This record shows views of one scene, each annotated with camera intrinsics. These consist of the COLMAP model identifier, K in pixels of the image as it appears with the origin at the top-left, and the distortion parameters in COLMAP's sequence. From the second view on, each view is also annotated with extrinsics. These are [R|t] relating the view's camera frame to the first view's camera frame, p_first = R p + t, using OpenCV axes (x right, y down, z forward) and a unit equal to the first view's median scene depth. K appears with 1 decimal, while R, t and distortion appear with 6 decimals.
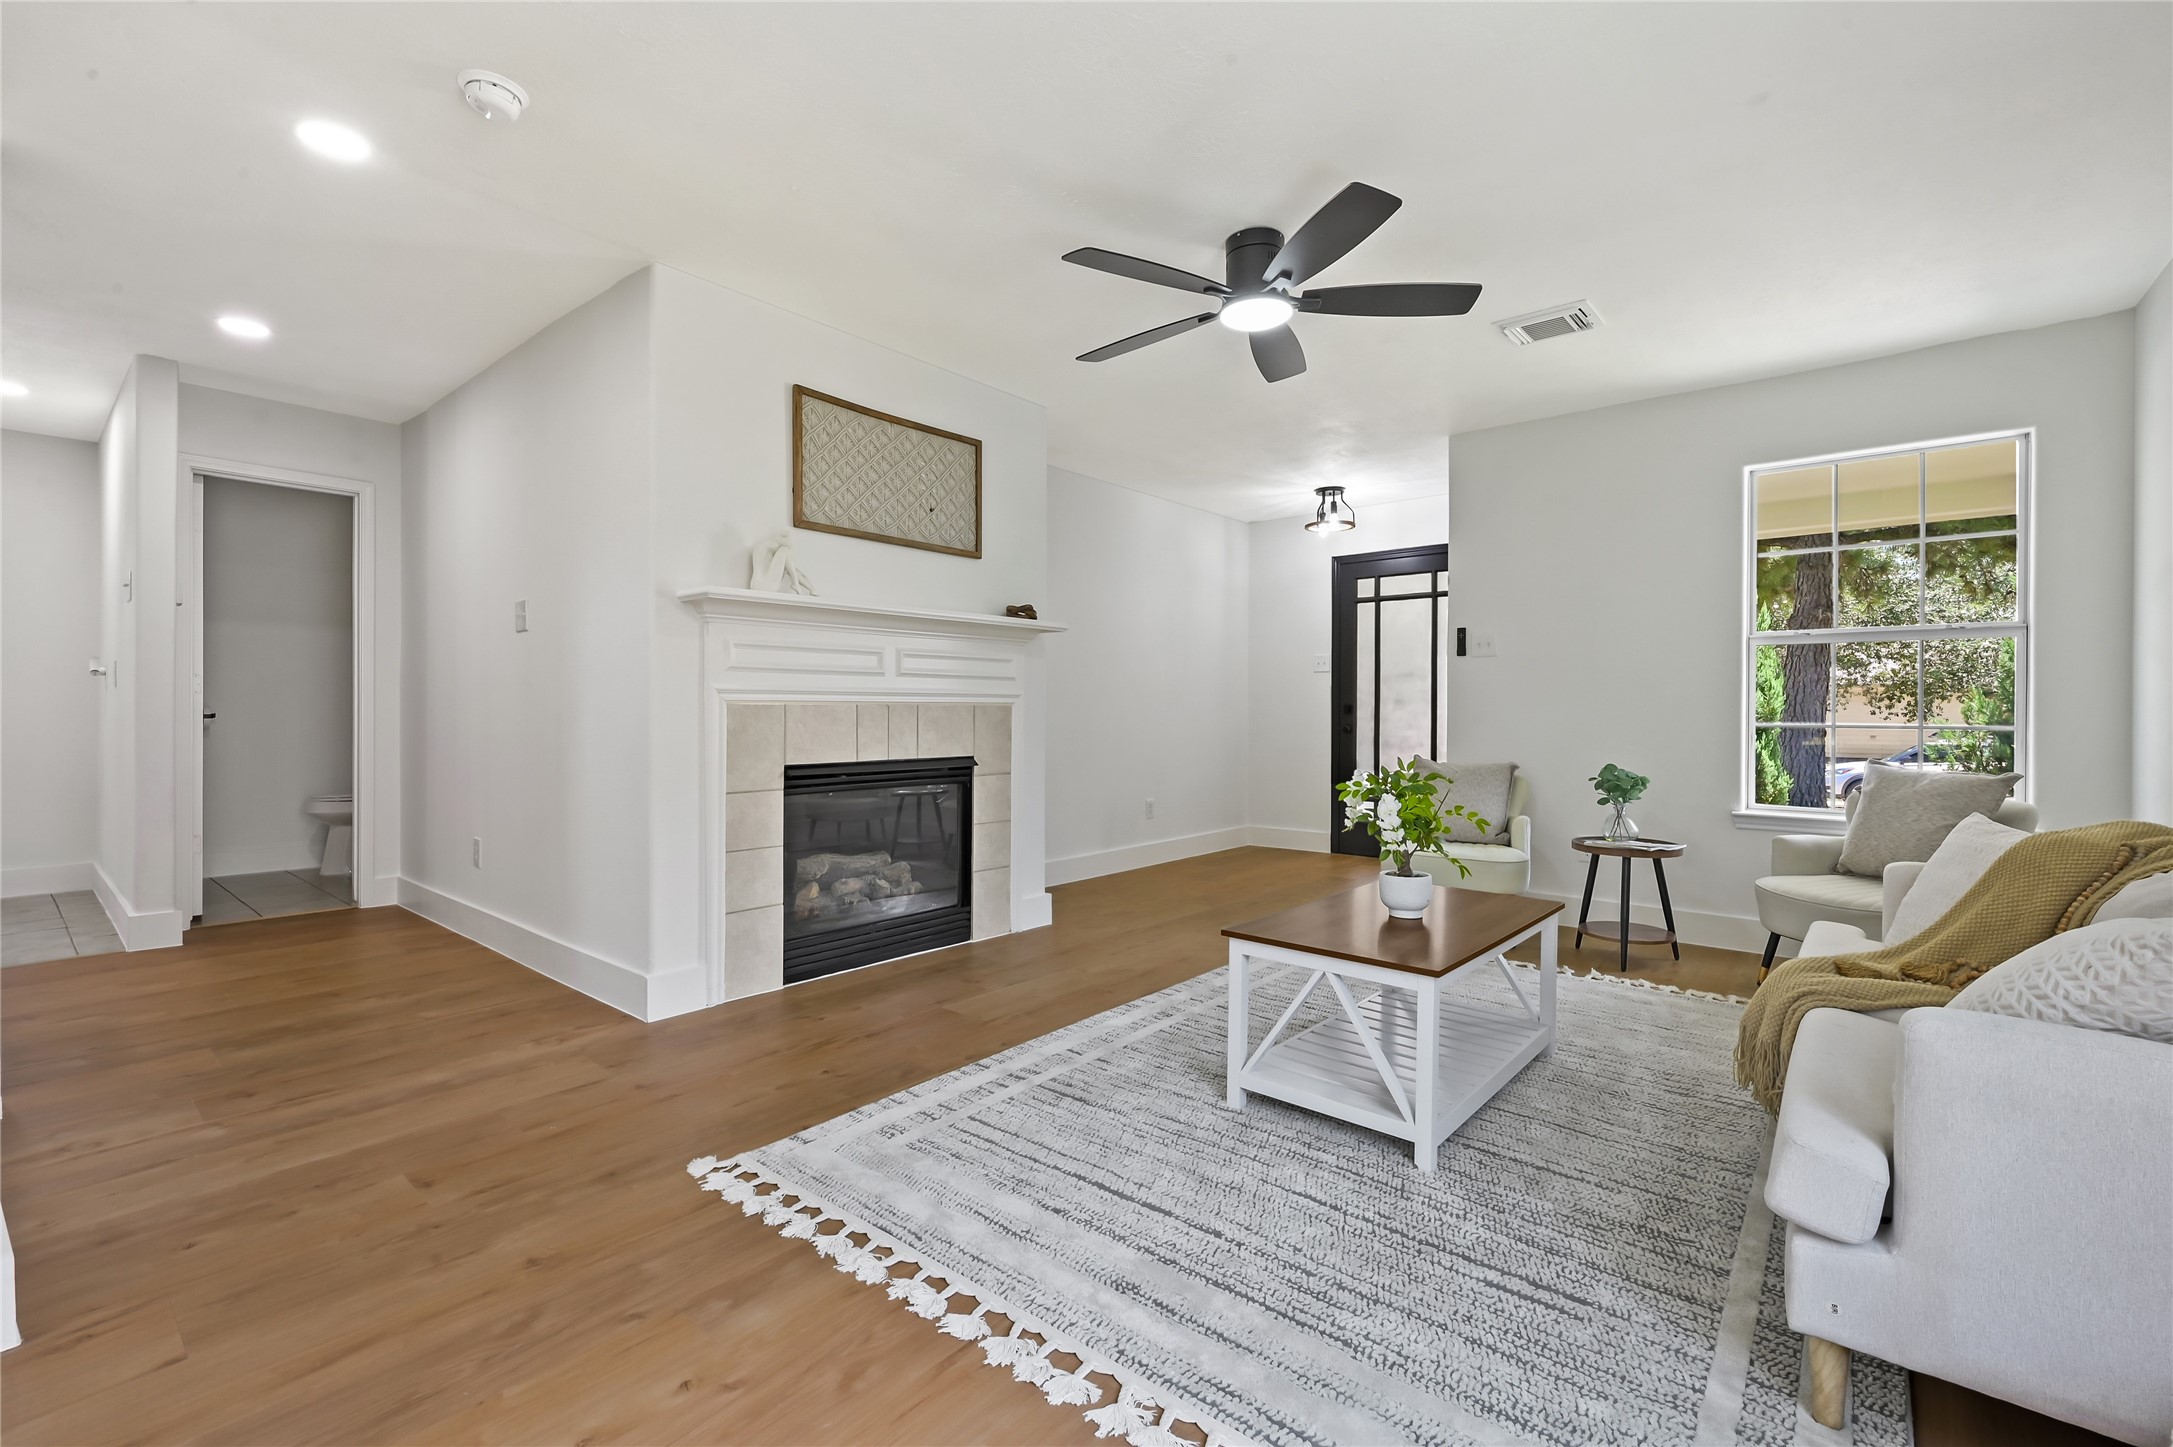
lens RADIAL K [[938.7, 0, 1092.7], [0, 938.7, 717.2], [0, 0, 1]] dist [-0.000137, 0.000195]
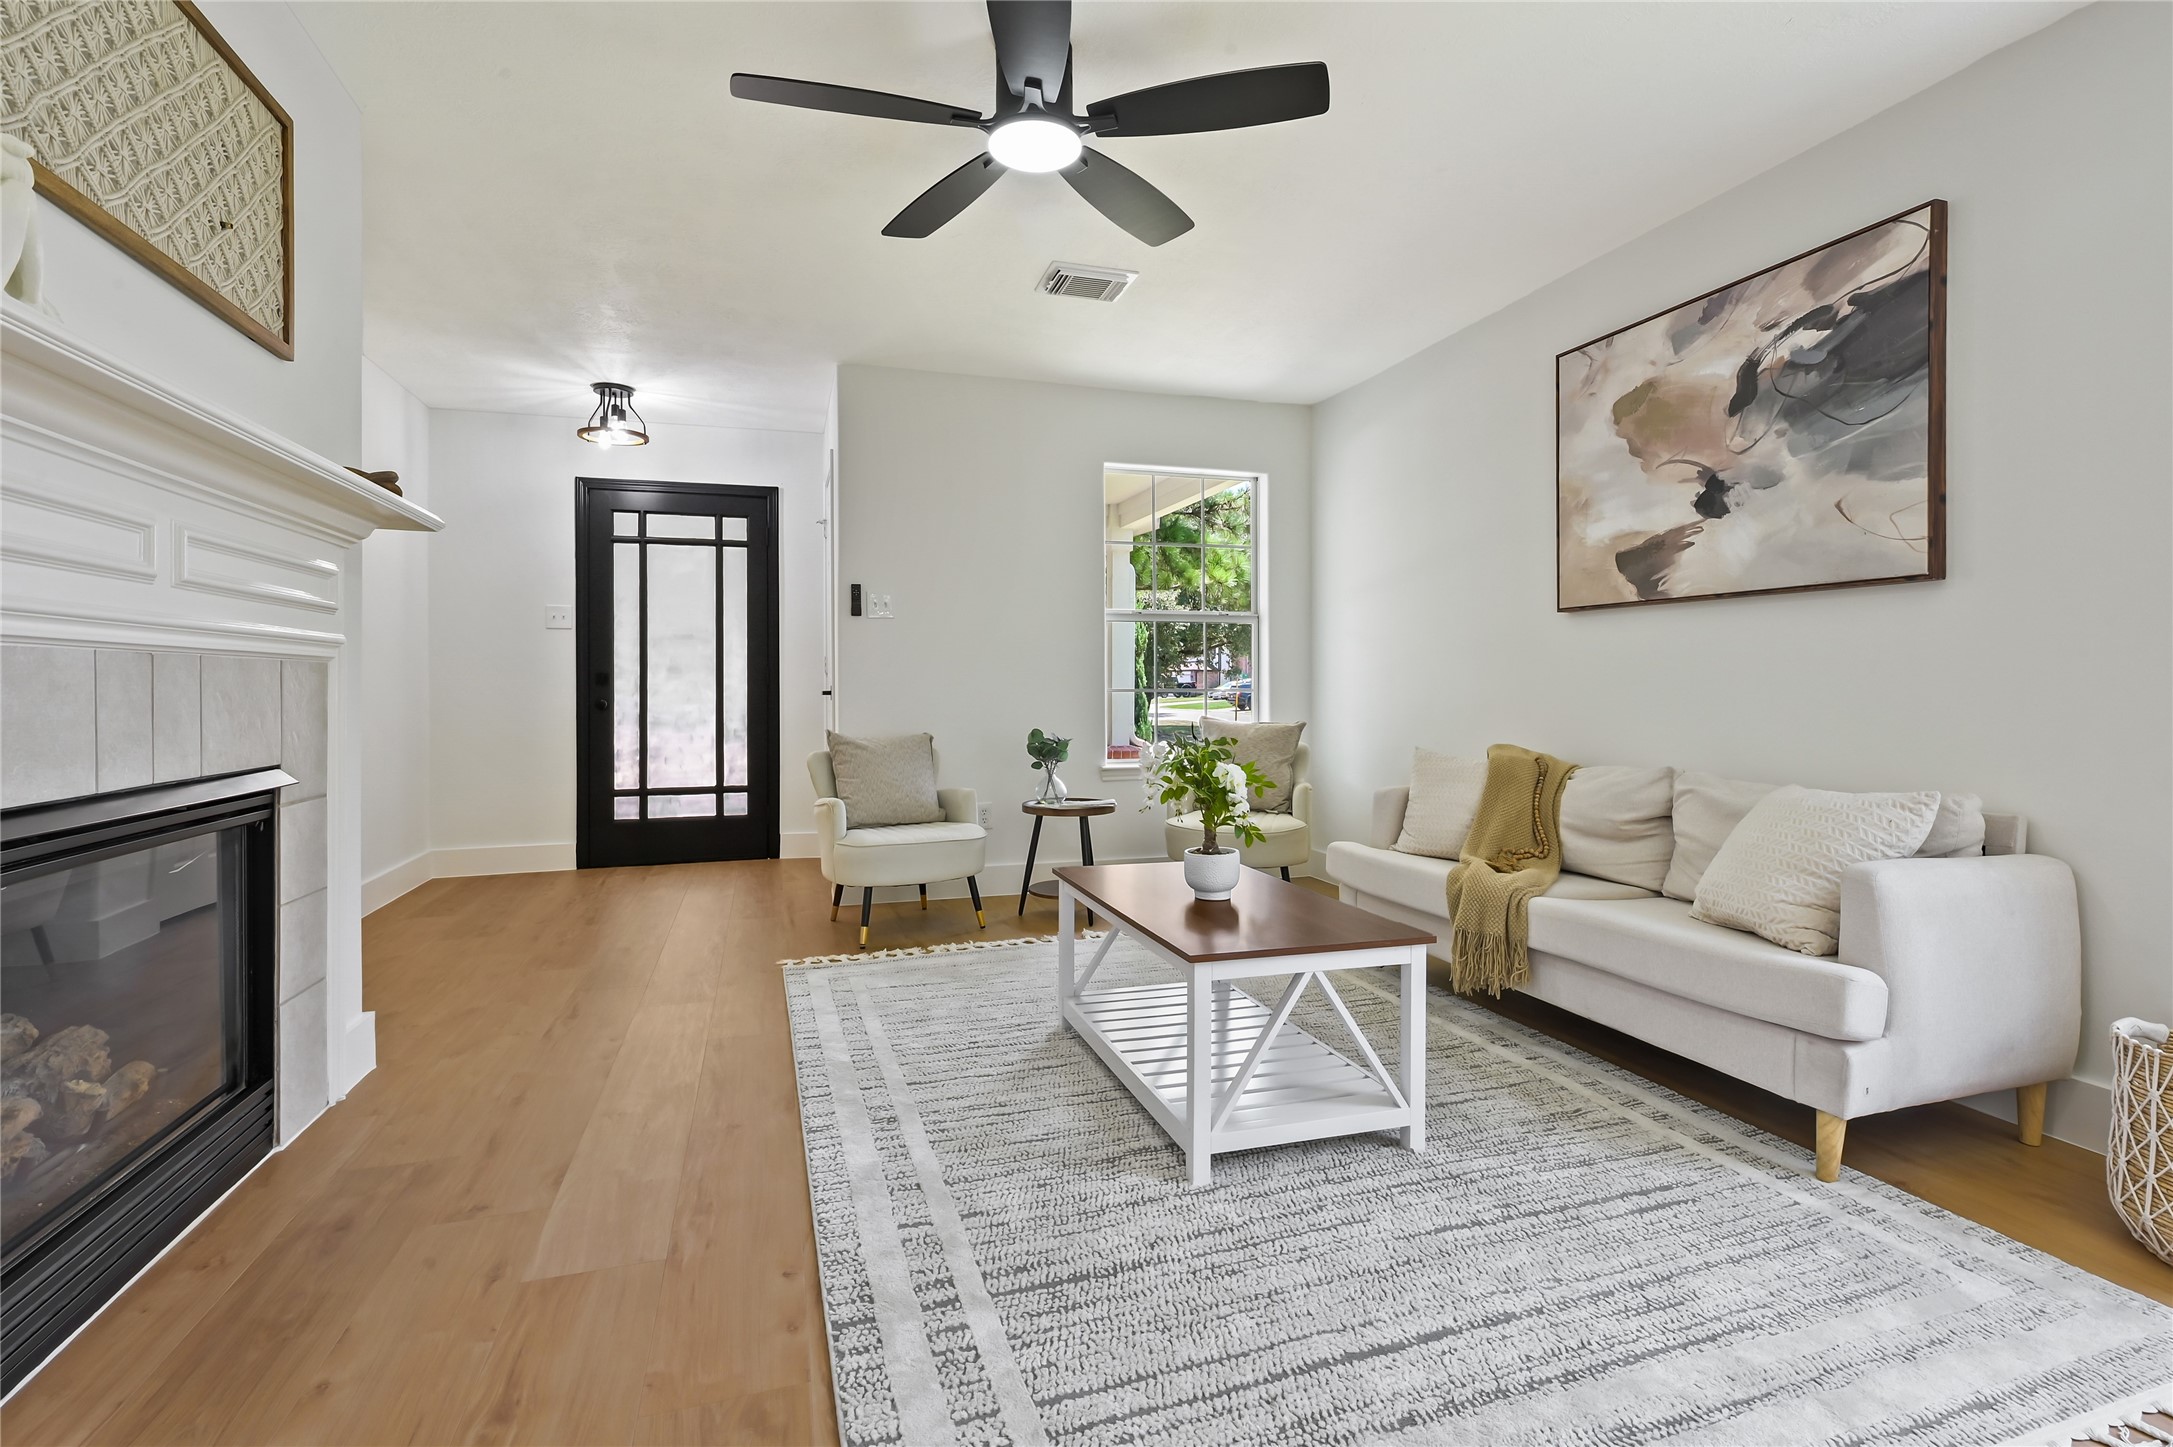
lens RADIAL K [[1000.0, 0, 1070.8], [0, 1000.0, 689.7], [0, 0, 1]] dist [-0.002580, -0.000113]
pose [[0.532986, -0.005919, 0.846103, -0.414146], [0.010205, 0.999948, 0.000567, 0.007971], [-0.846062, 0.008332, 0.533019, 0.457015]]
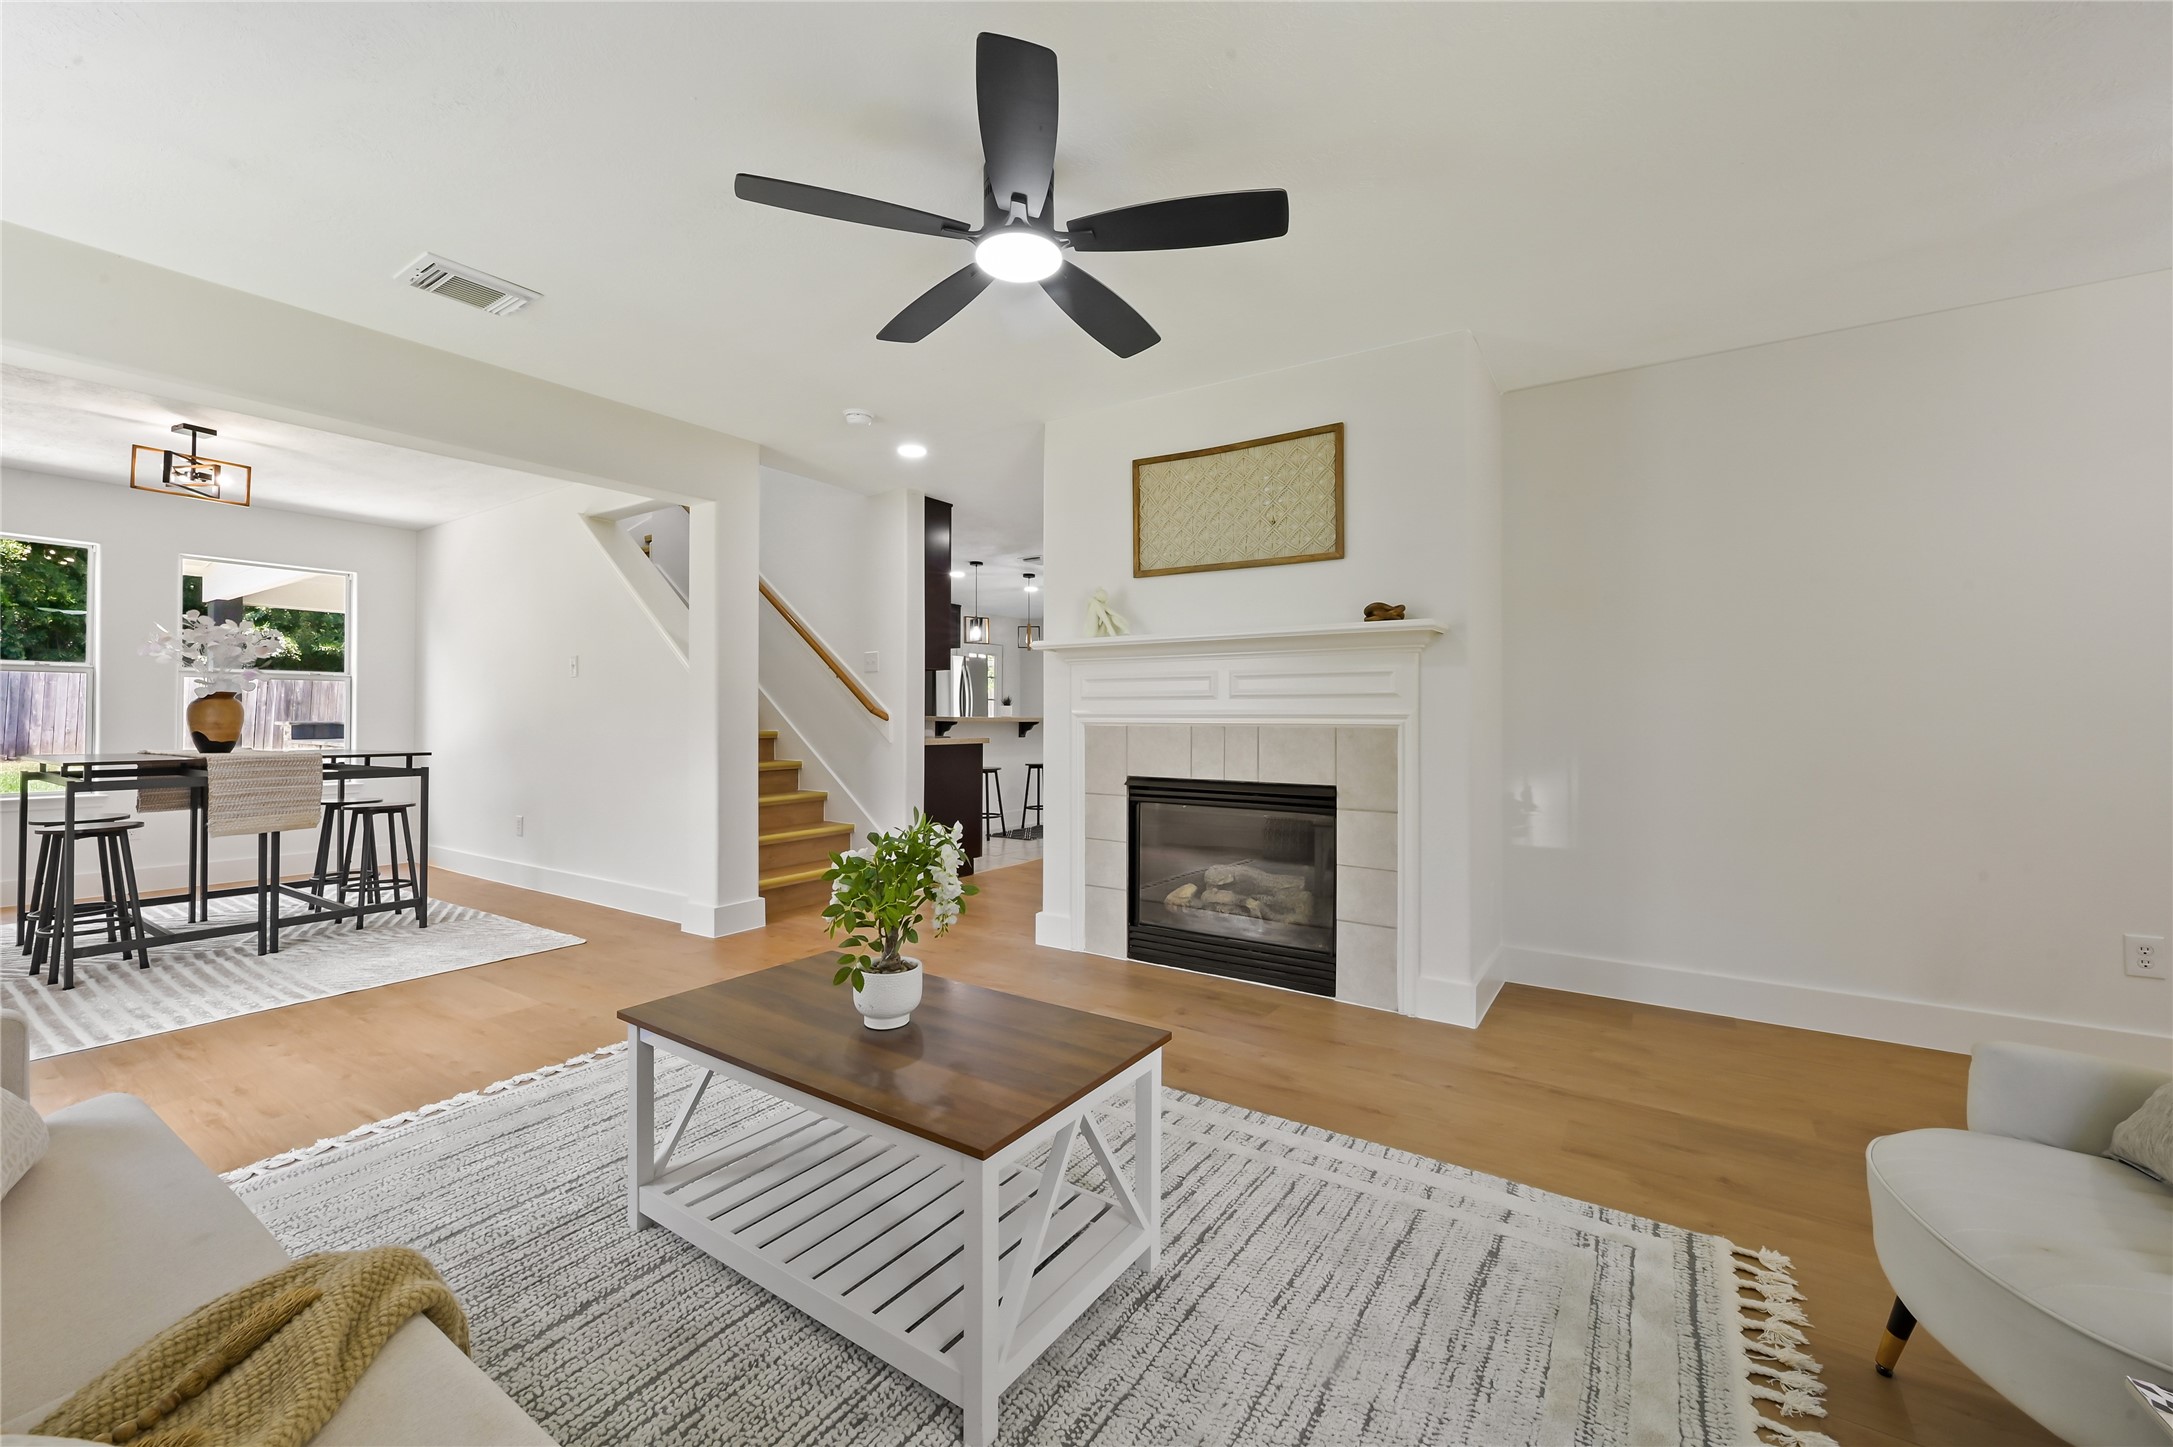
lens RADIAL K [[870.7, 0, 1092.1], [0, 870.7, 714.7], [0, 0, 1]] dist [0.000424, 0.000181]
pose [[0.117739, -0.003789, -0.993037, 0.778641], [-0.011947, 0.999915, -0.005232, -0.021327], [0.992973, 0.012480, 0.117684, 0.814261]]
